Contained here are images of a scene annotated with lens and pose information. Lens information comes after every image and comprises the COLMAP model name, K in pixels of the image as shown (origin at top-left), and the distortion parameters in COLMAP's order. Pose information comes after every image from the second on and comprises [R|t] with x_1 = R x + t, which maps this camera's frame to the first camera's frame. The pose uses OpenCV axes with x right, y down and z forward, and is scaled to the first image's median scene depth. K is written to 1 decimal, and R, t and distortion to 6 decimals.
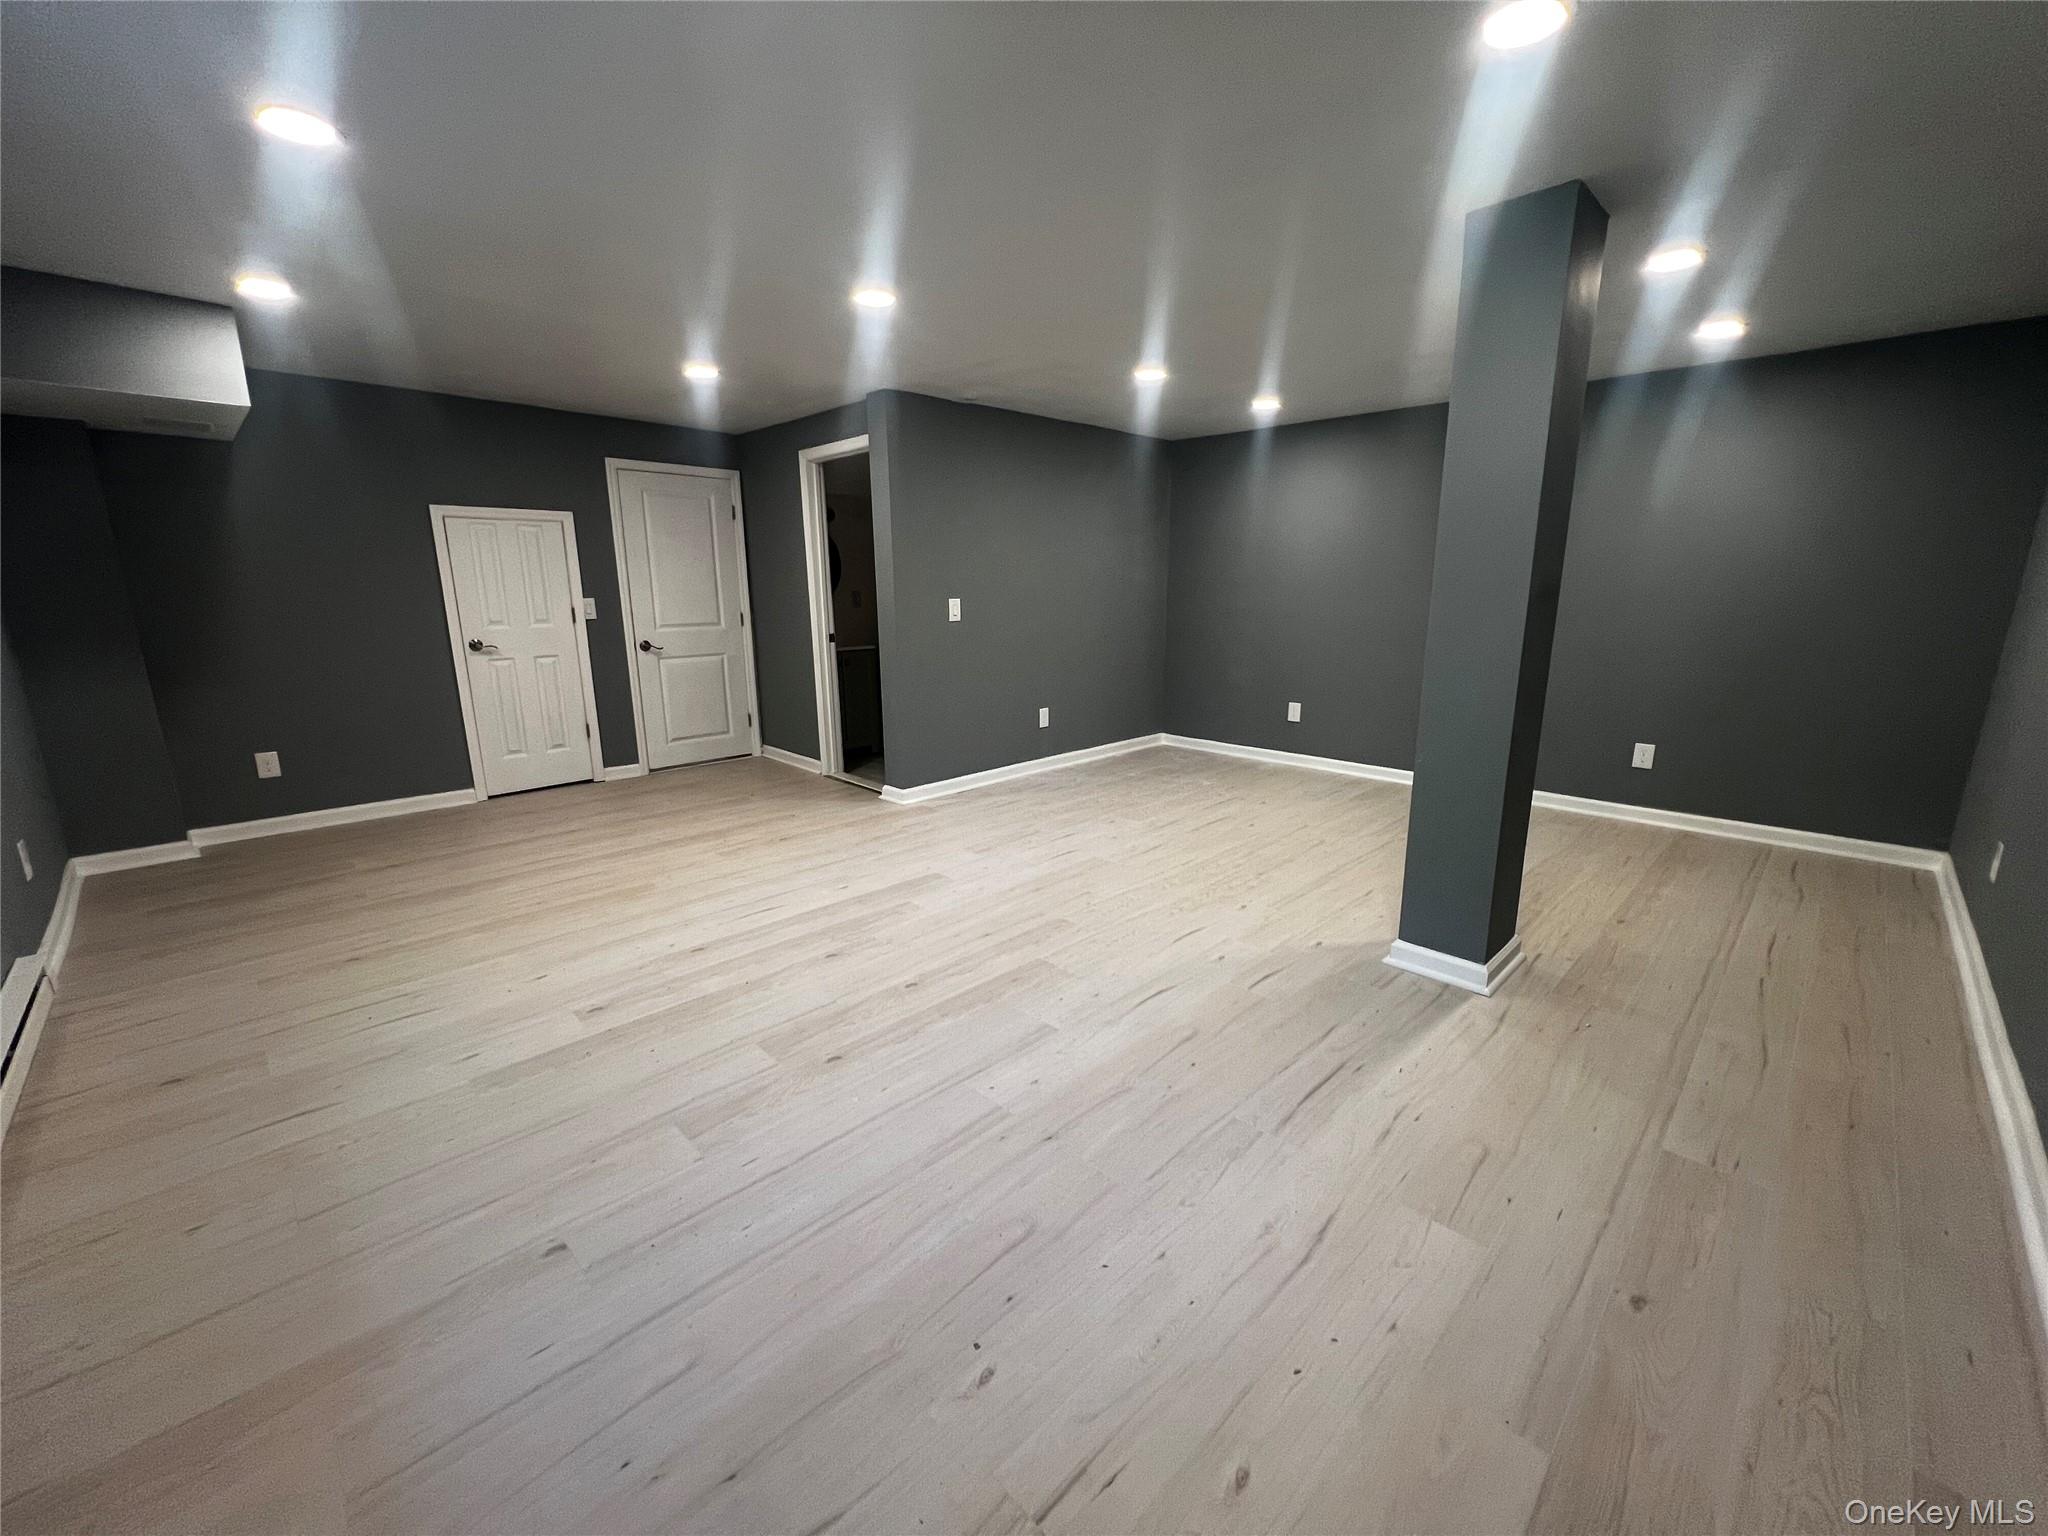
lens RADIAL K [[821.5, 0, 1024.0], [0, 821.5, 768.0], [0, 0, 1]] dist [-0.006014, -0.000054]
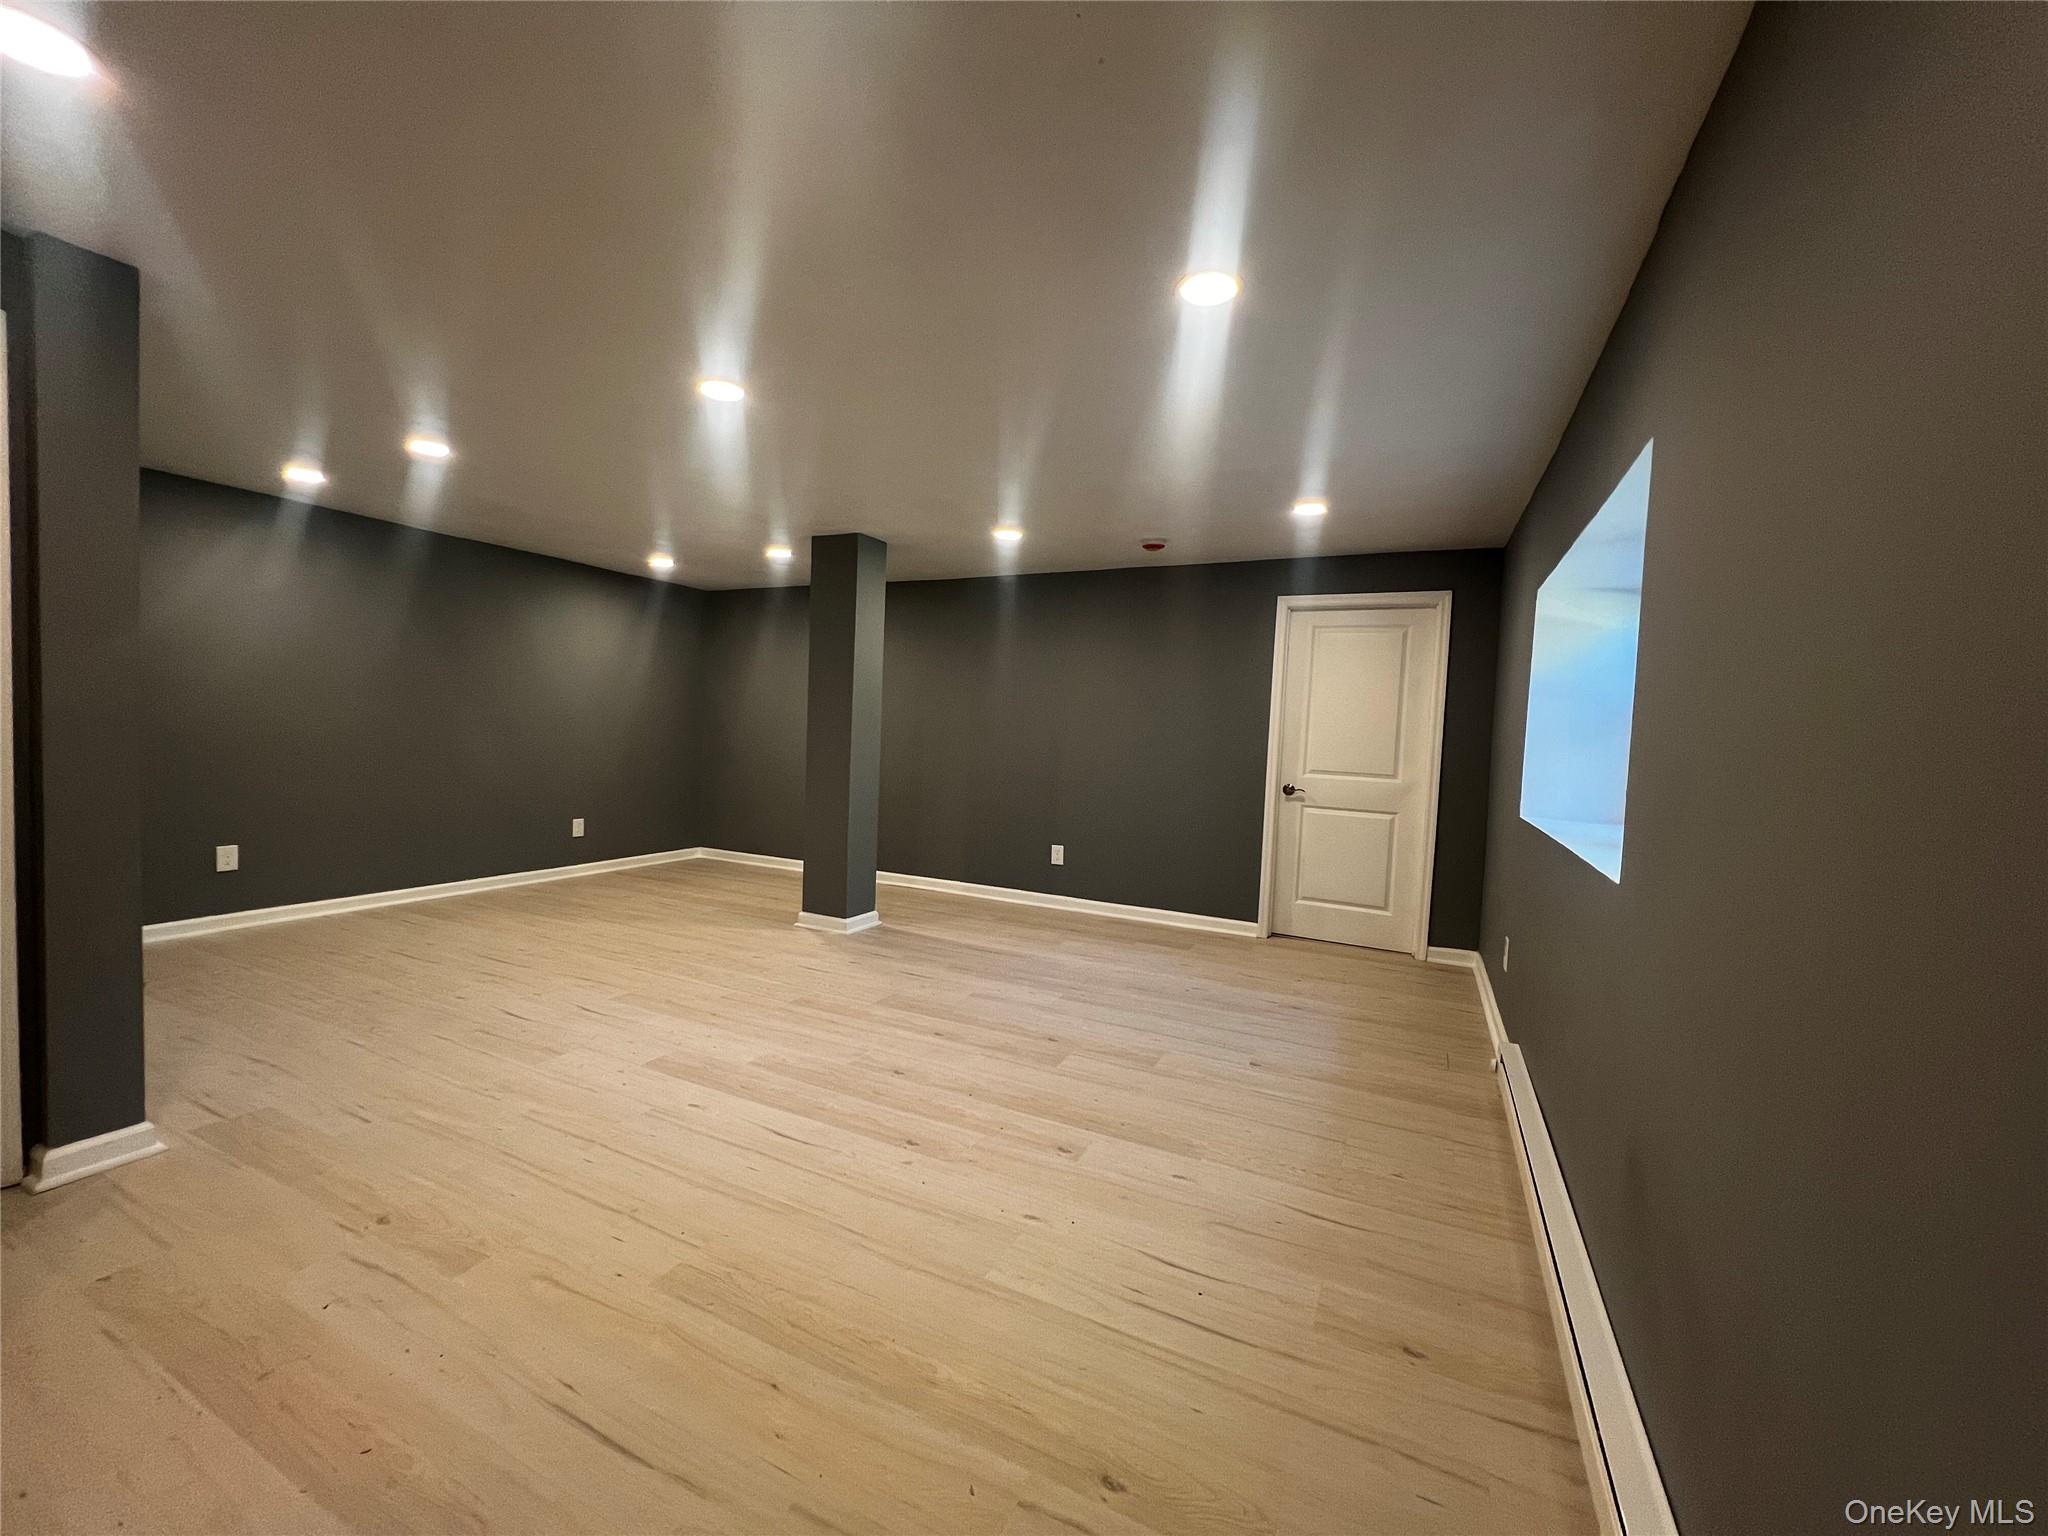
lens RADIAL K [[819.0, 0, 1014.5], [0, 819.0, 762.3], [0, 0, 1]] dist [0.003047, 0.000332]
pose [[-0.321099, -0.050808, 0.945682, -1.179728], [0.168952, 0.979468, 0.109990, -0.224814], [-0.931853, 0.195092, -0.305922, 1.069899]]
